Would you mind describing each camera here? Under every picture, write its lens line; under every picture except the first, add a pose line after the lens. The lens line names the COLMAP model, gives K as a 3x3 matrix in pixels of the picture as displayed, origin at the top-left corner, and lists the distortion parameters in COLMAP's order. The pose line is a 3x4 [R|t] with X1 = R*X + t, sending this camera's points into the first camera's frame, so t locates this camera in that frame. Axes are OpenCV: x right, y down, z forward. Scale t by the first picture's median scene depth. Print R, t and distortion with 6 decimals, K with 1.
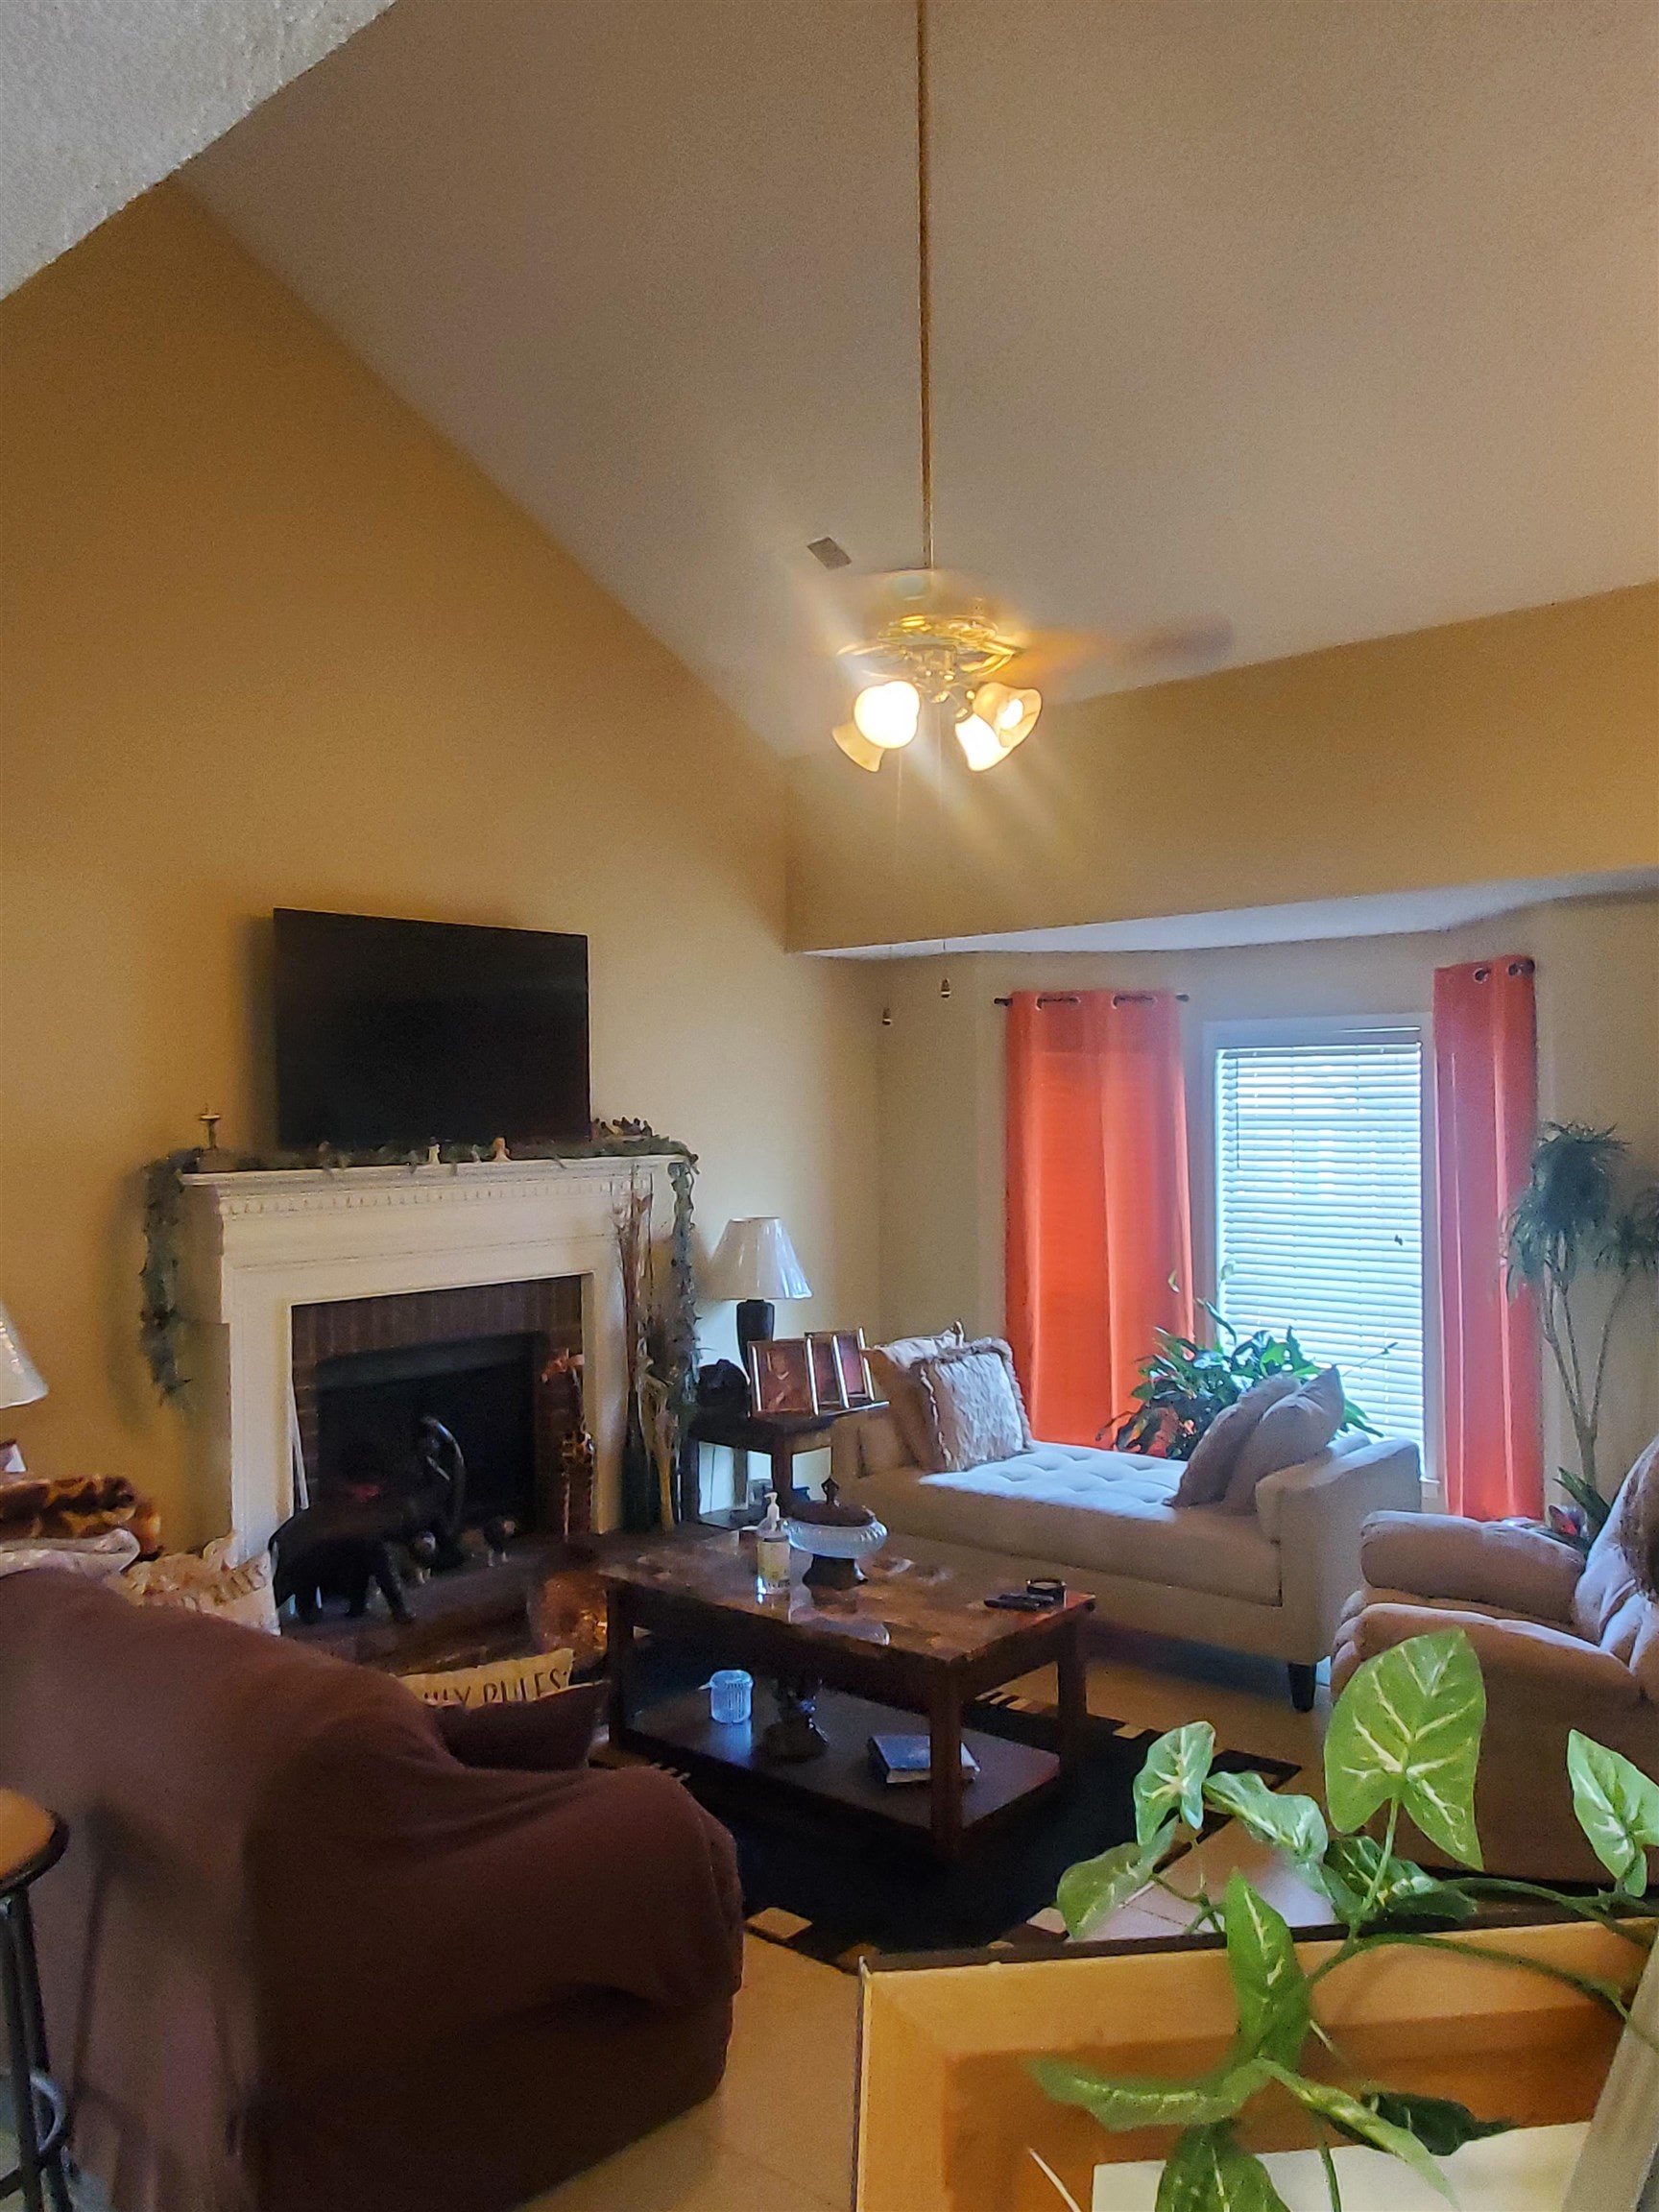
lens RADIAL K [[1627.5, 0, 829.5], [0, 1627.5, 1106.0], [0, 0, 1]] dist [-0.014363, -0.000704]
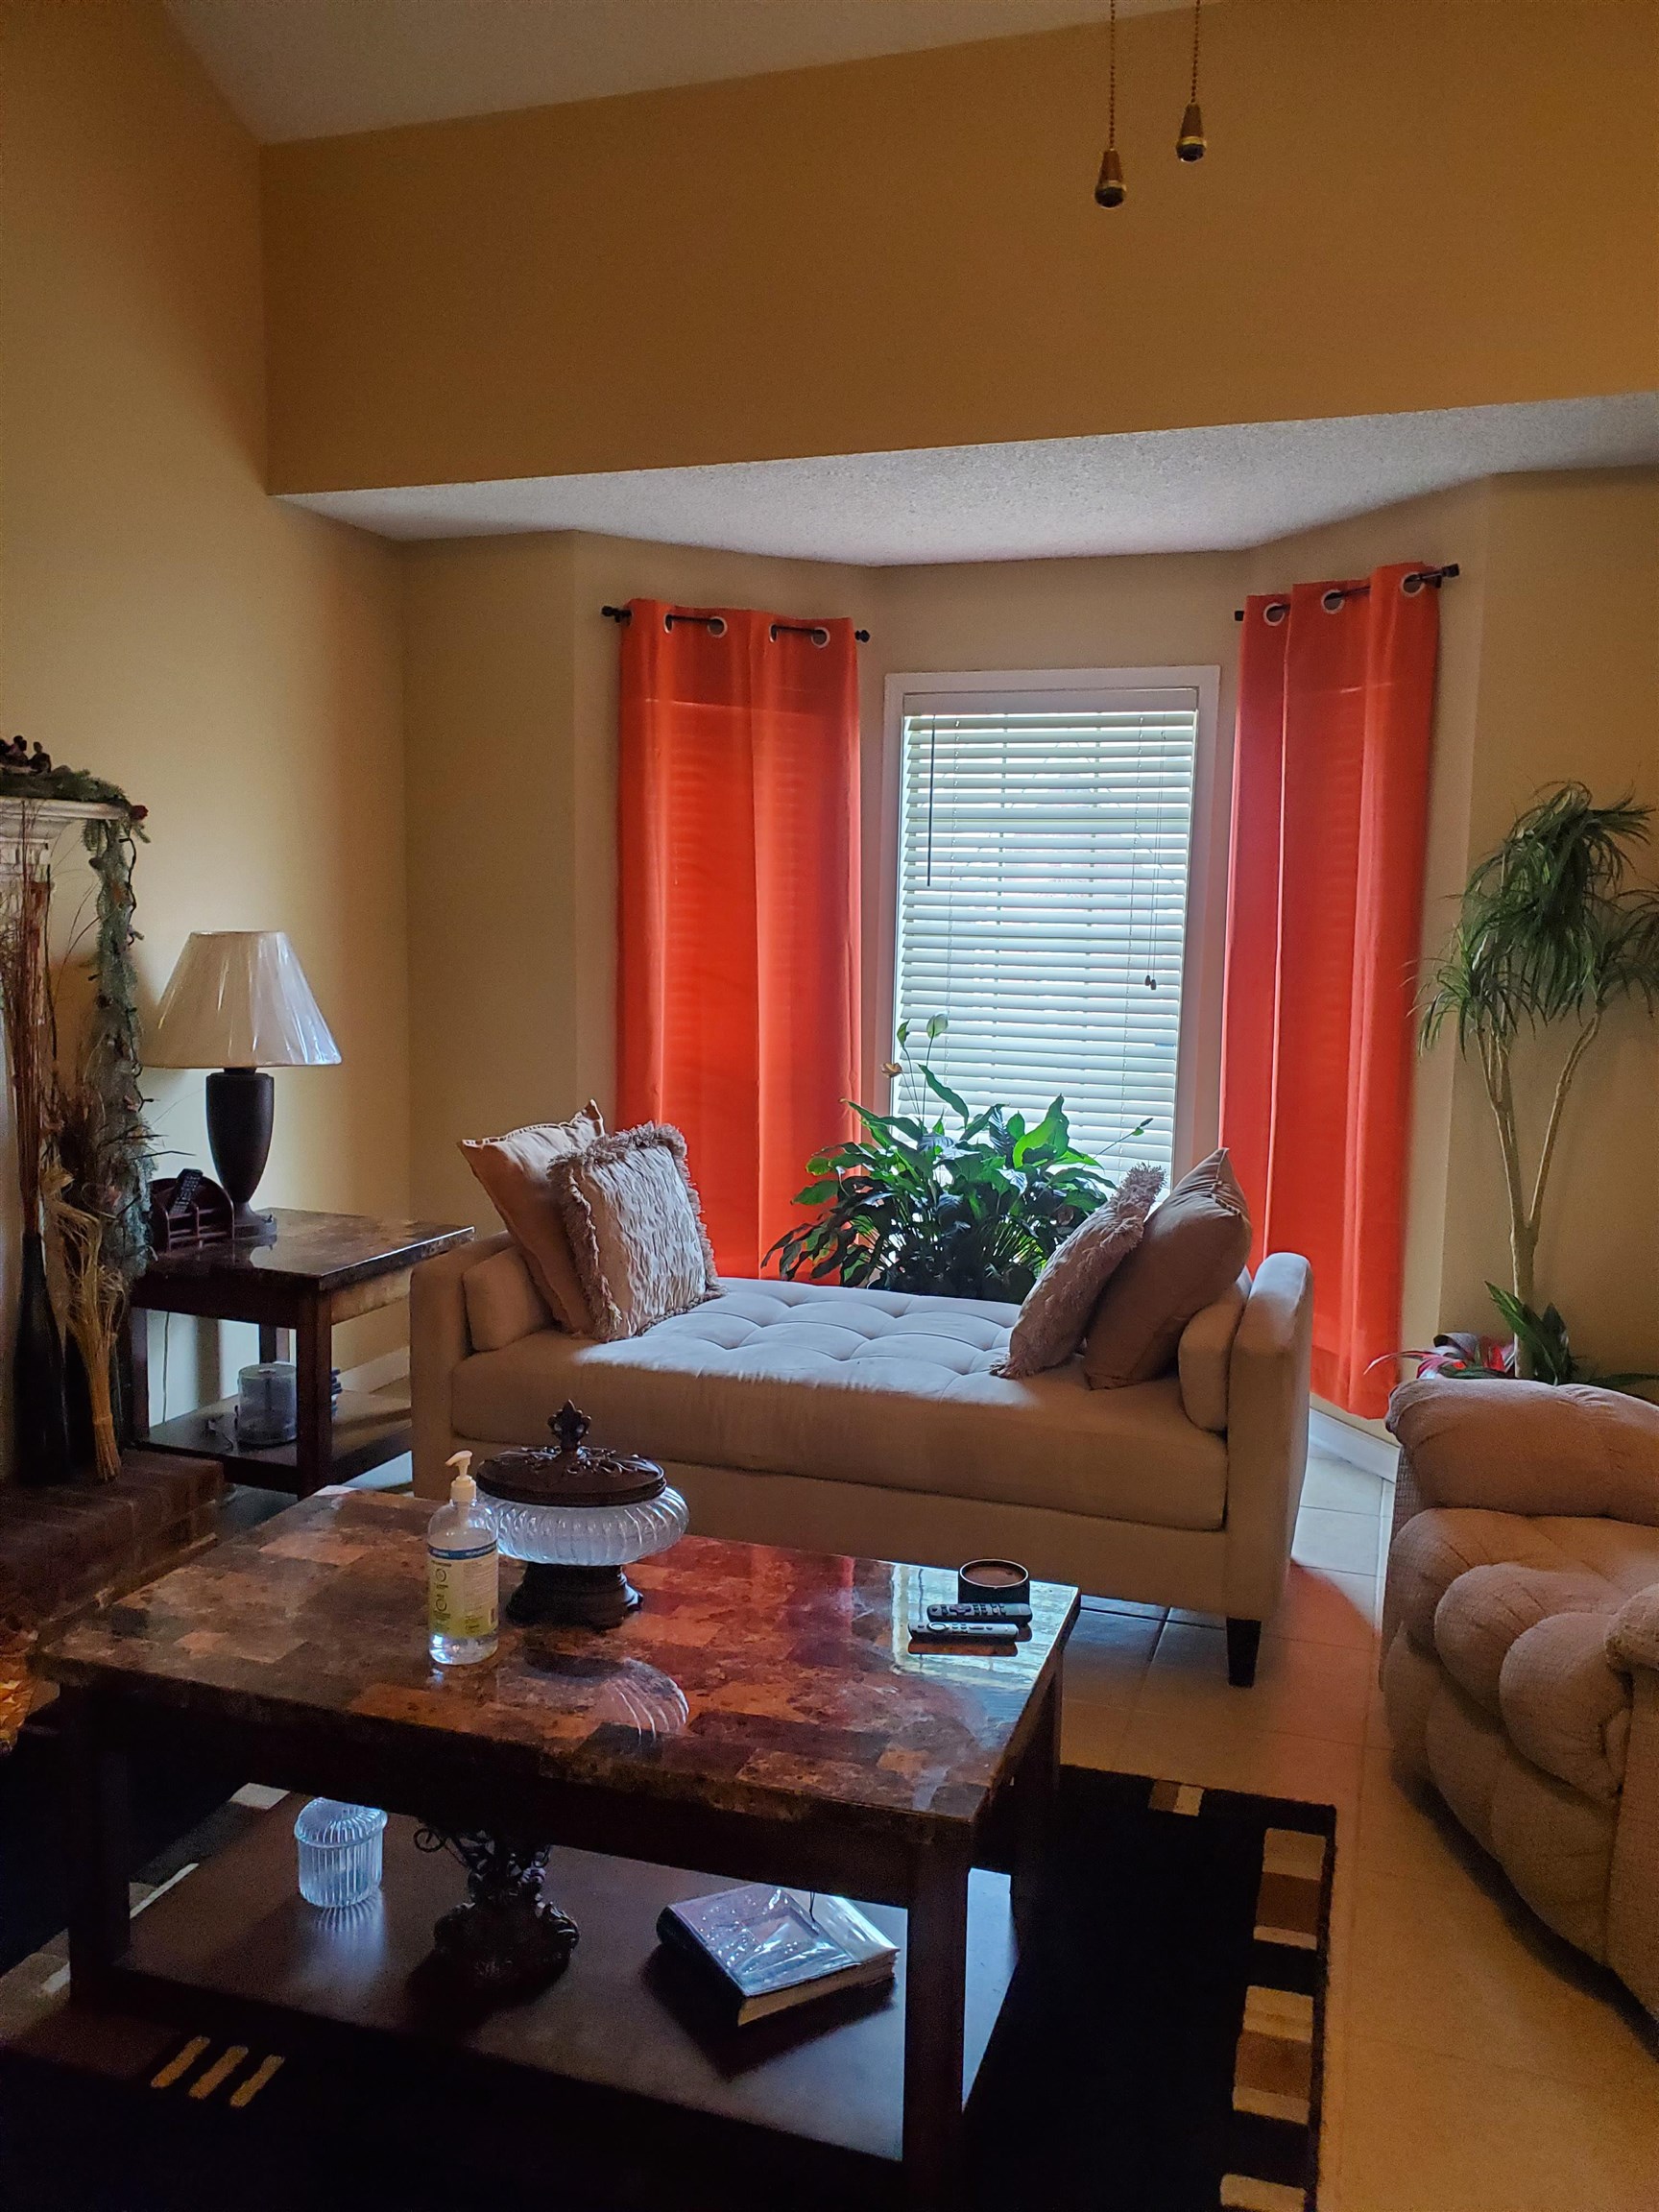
lens RADIAL K [[1684.2, 0, 829.5], [0, 1684.2, 1106.0], [0, 0, 1]] dist [0.113104, -0.258399]
pose [[0.928910, -0.017573, 0.369889, -0.082625], [-0.030053, 0.992001, 0.122601, 0.053924], [-0.369085, -0.125001, 0.920951, 0.373030]]
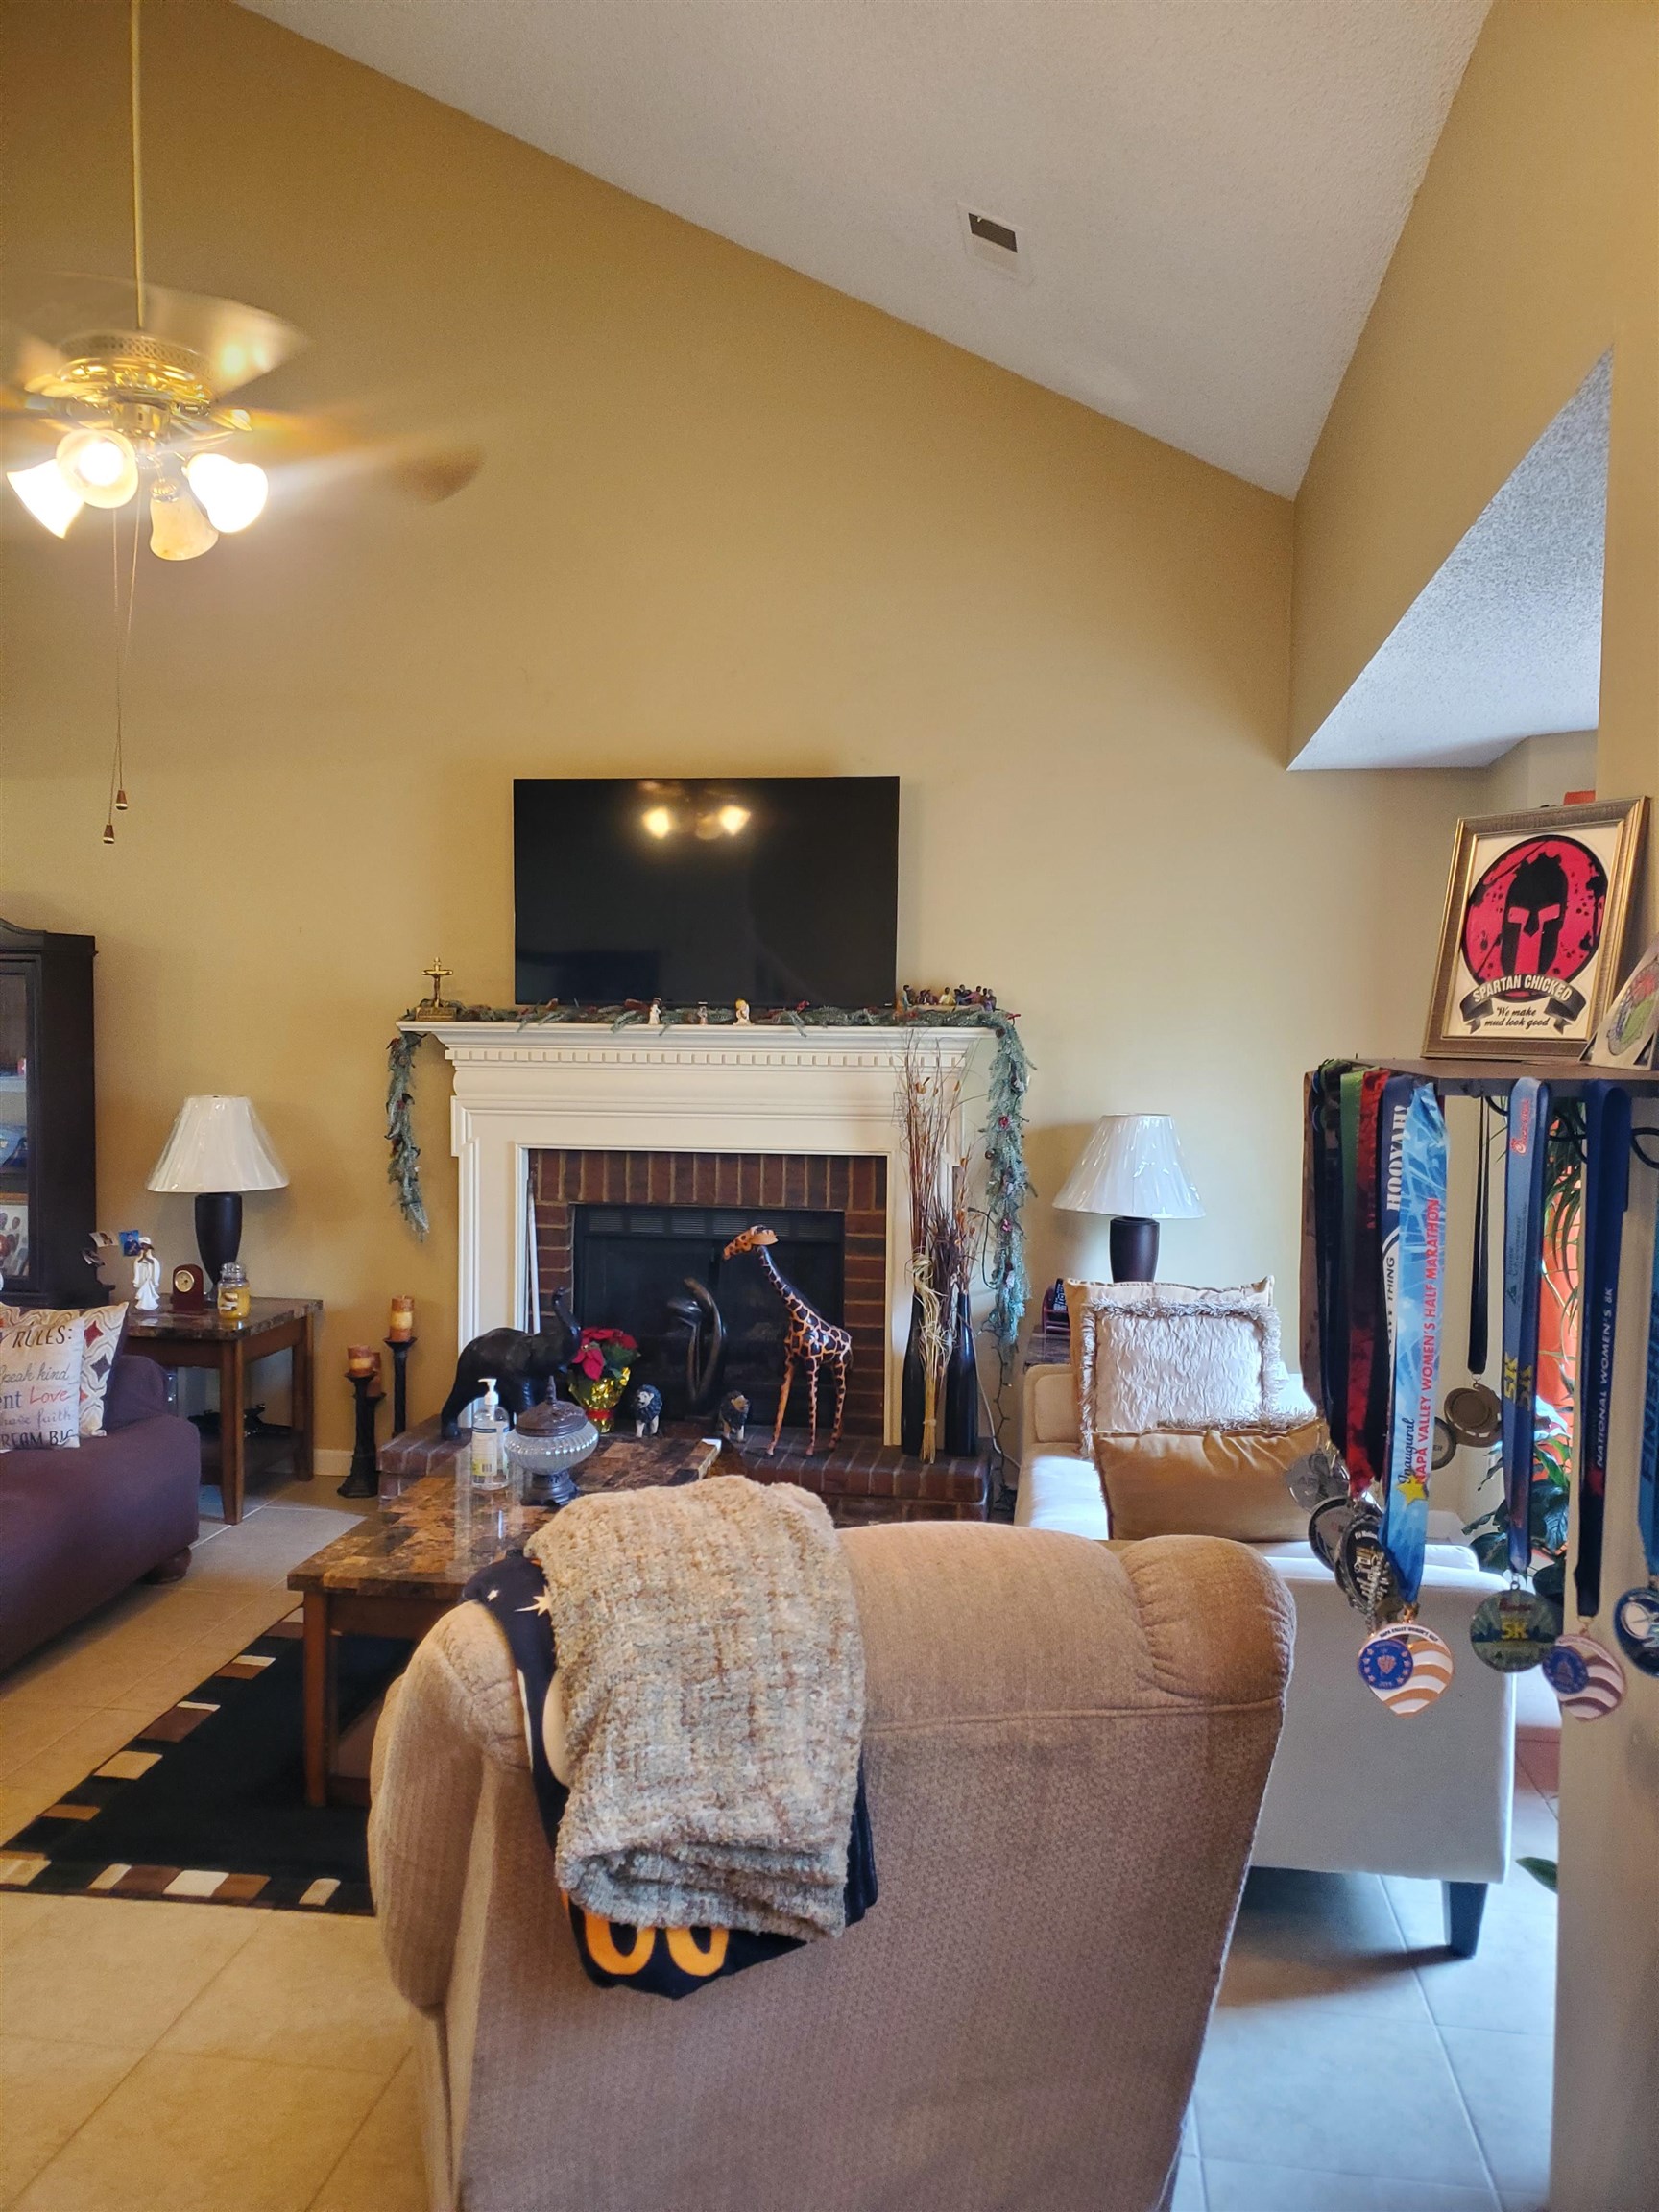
lens RADIAL K [[1684.2, 0, 829.5], [0, 1684.2, 1106.0], [0, 0, 1]] dist [0.113104, -0.258399]
pose [[0.547863, 0.060099, -0.834407, 0.605960], [-0.015165, 0.997966, 0.061922, 0.017695], [0.836431, -0.021271, 0.547660, 0.458154]]
